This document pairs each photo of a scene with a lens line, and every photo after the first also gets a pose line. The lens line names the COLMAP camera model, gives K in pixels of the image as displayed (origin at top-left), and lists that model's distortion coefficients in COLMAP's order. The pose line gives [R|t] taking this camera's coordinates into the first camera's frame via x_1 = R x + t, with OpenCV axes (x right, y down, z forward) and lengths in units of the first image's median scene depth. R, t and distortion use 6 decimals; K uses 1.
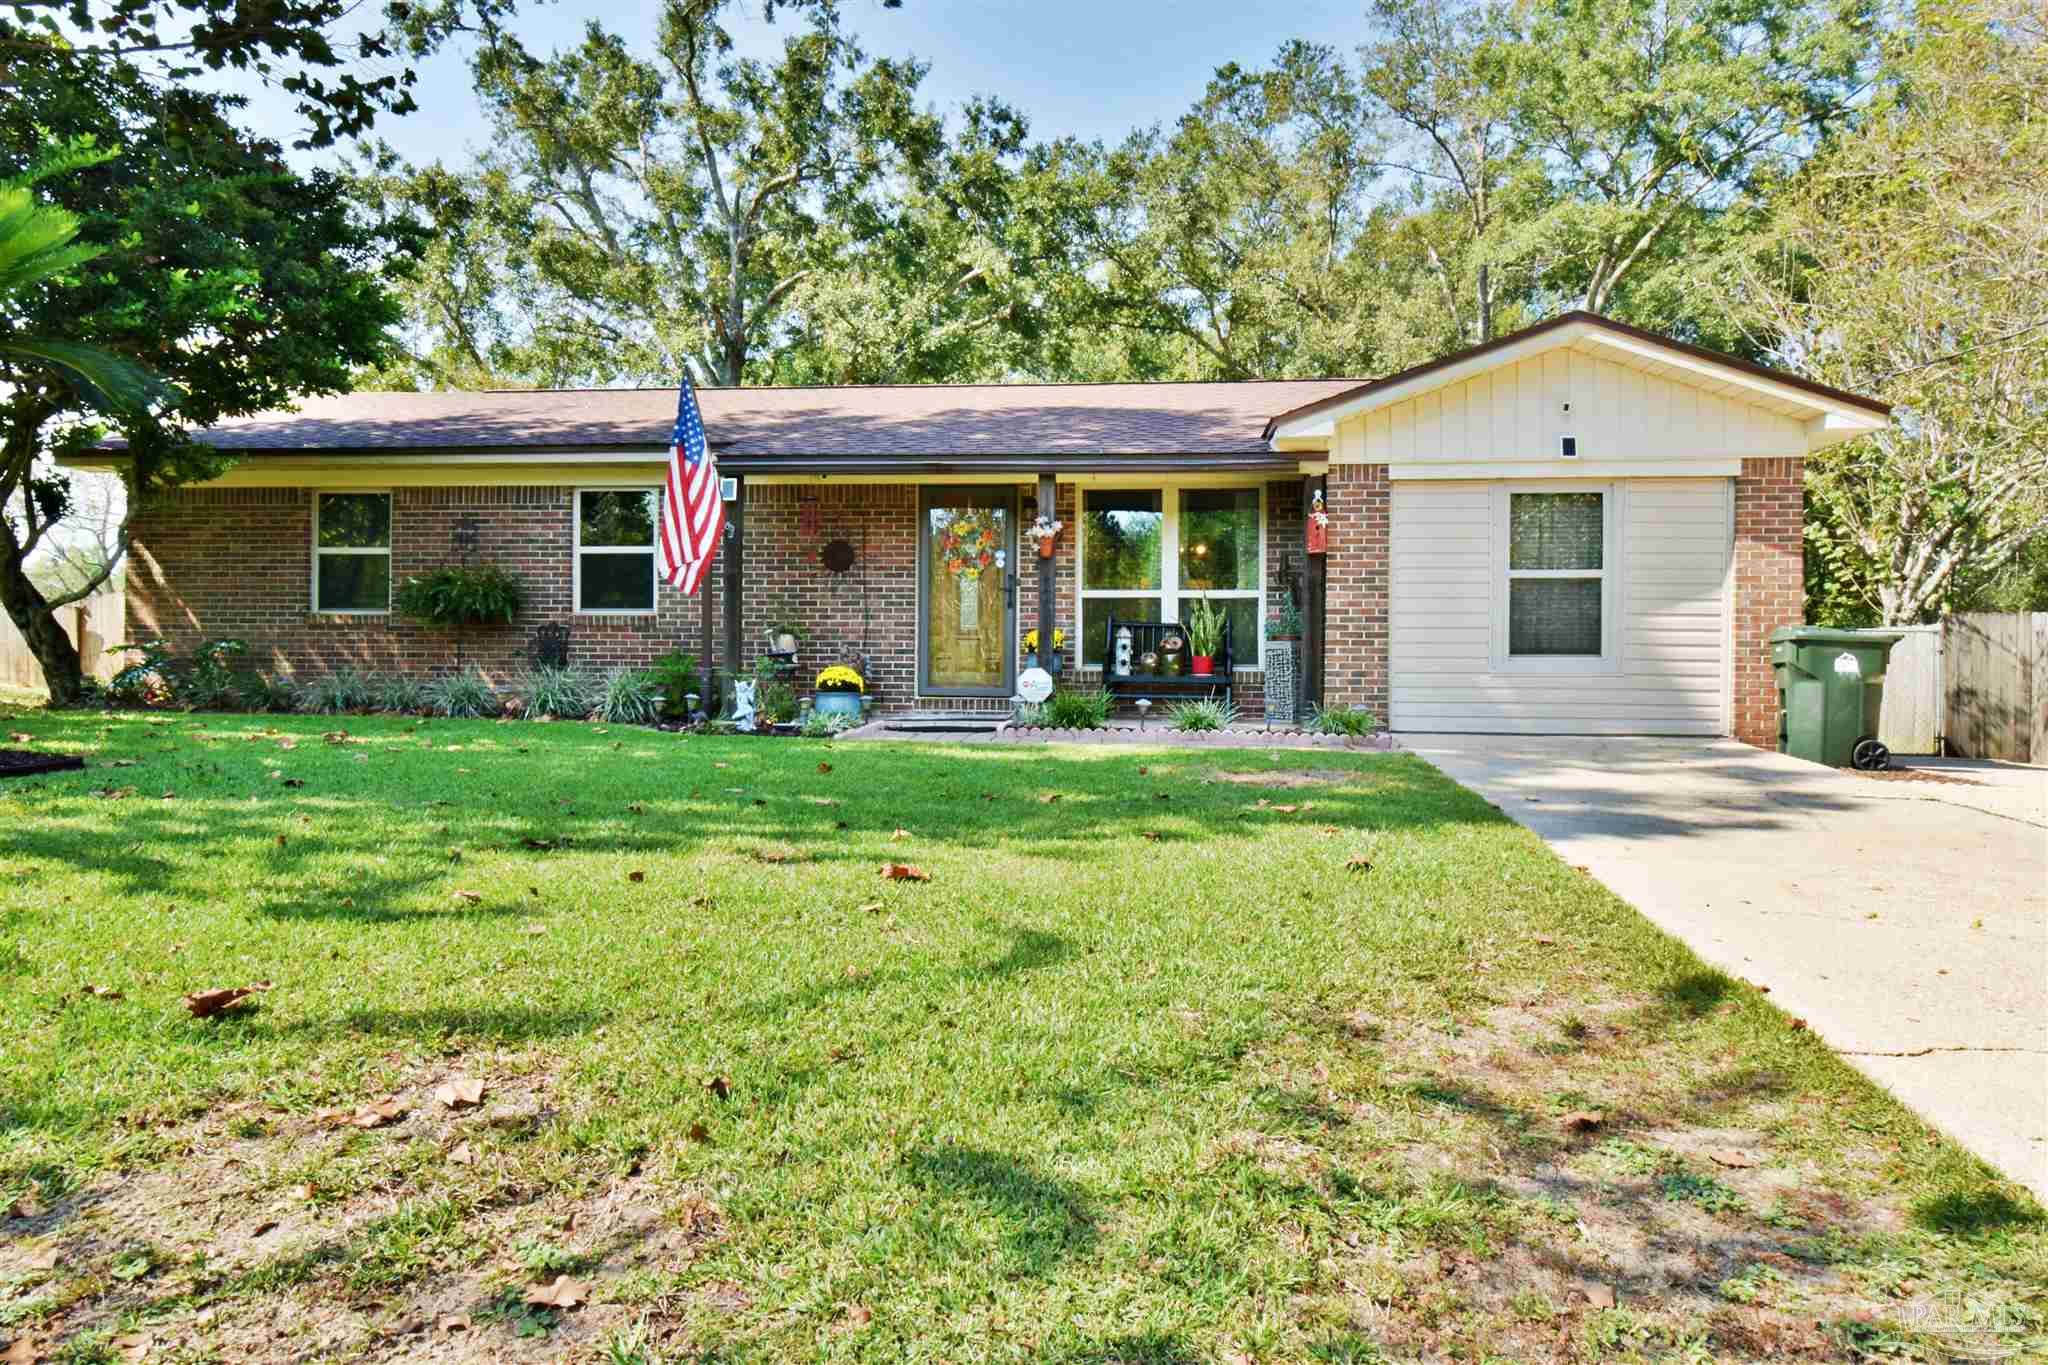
lens RADIAL K [[1417.0, 0, 1027.0], [0, 1417.0, 654.5], [0, 0, 1]] dist [0.002514, 0.001181]
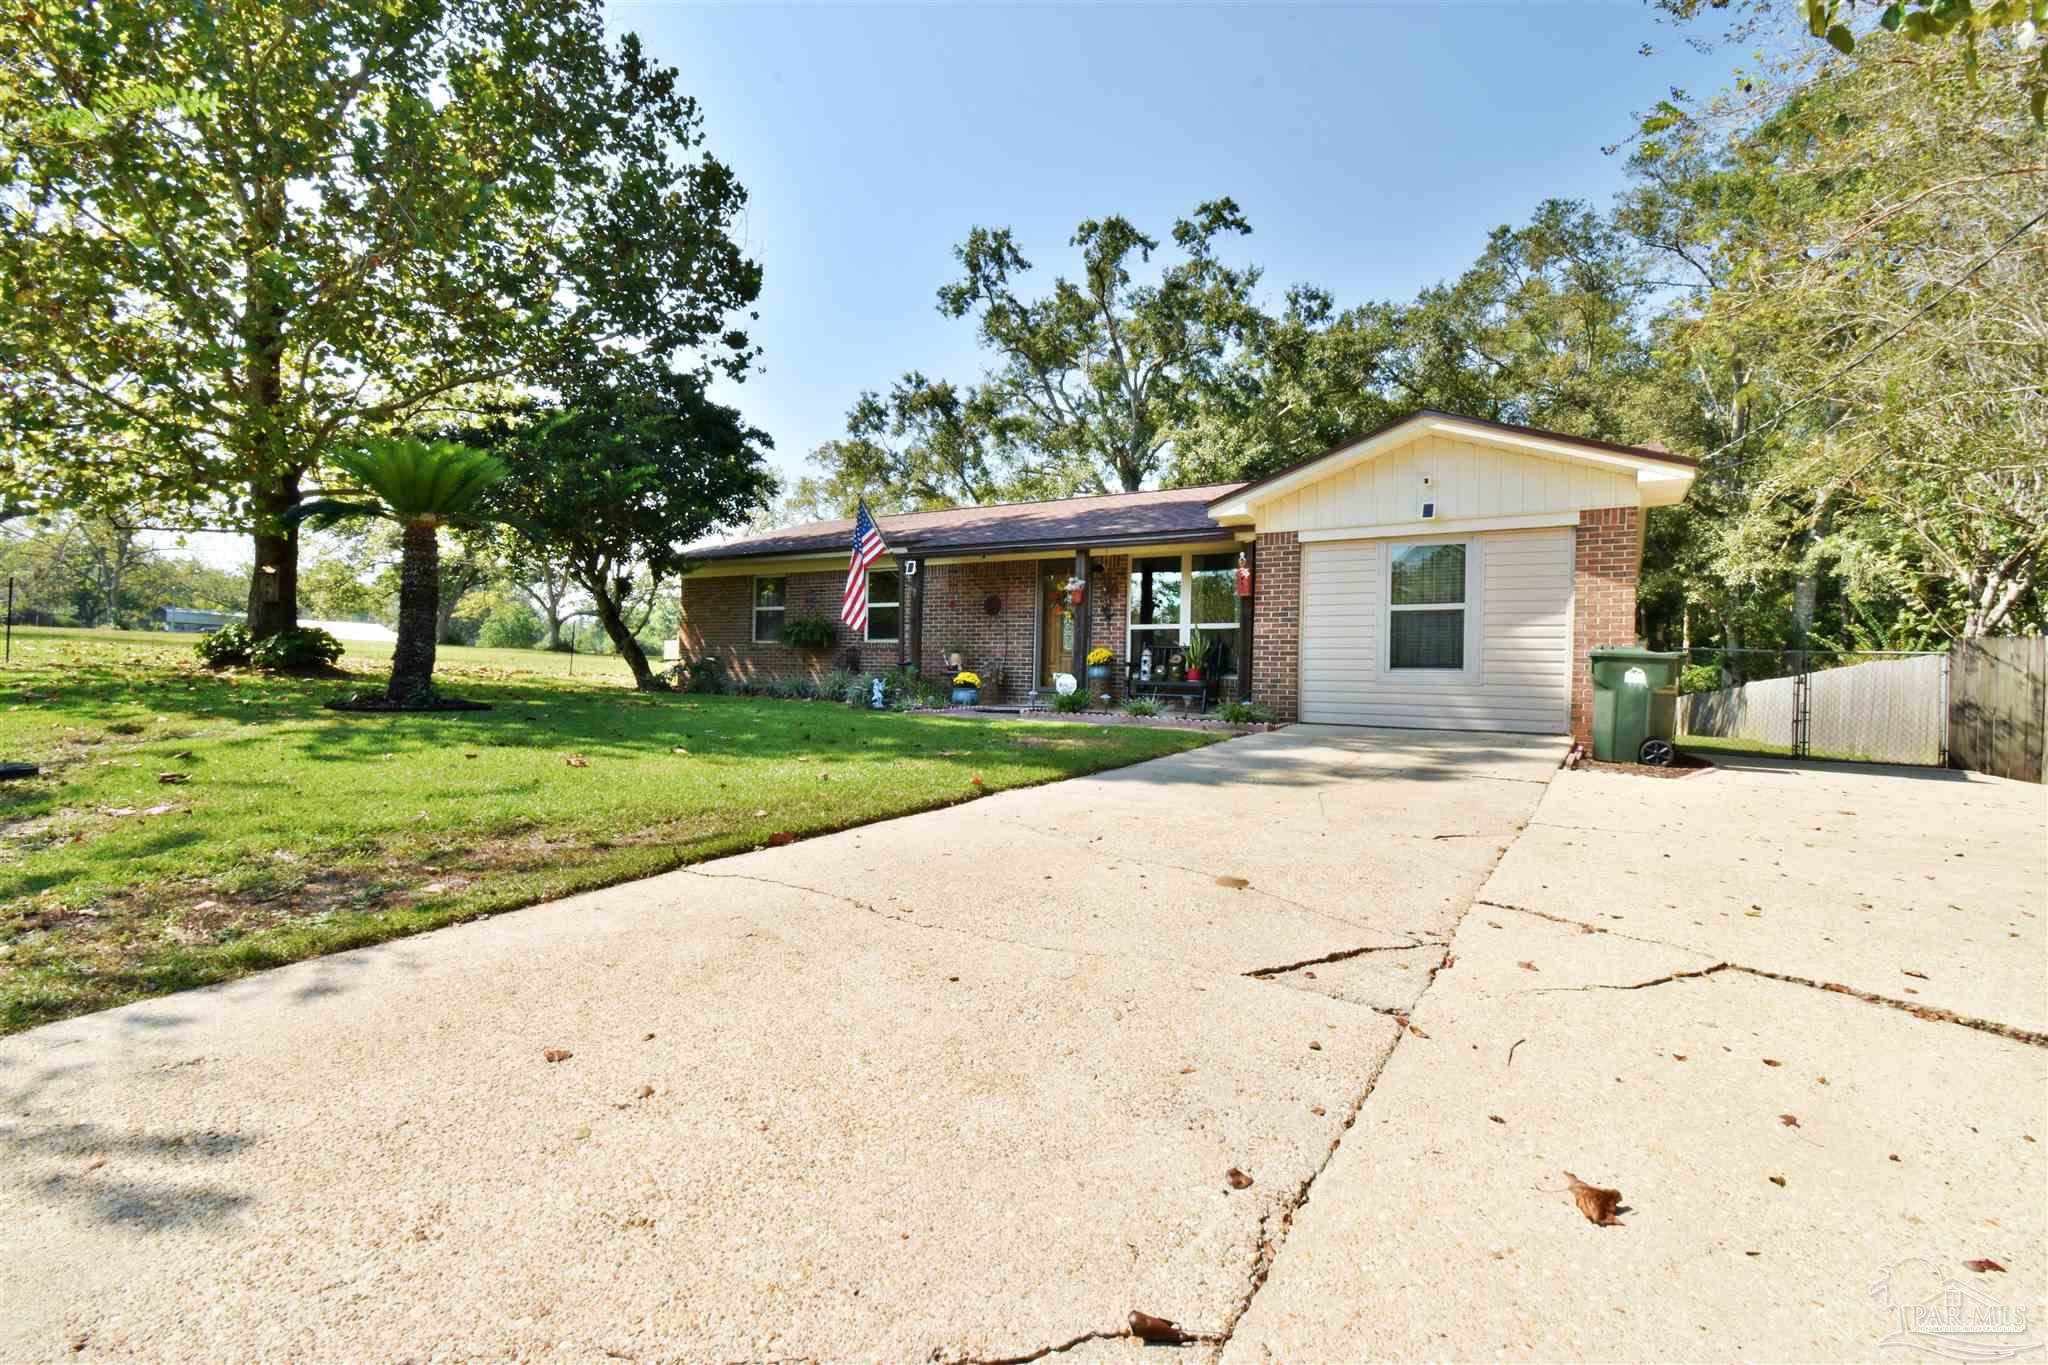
lens RADIAL K [[923.9, 0, 1024.0], [0, 923.9, 682.5], [0, 0, 1]] dist [0.026710, -0.028297]
pose [[0.905850, 0.012844, -0.423404, 0.339929], [-0.007186, 0.999862, 0.014957, 0.002824], [0.423538, -0.010506, 0.905818, 0.046125]]
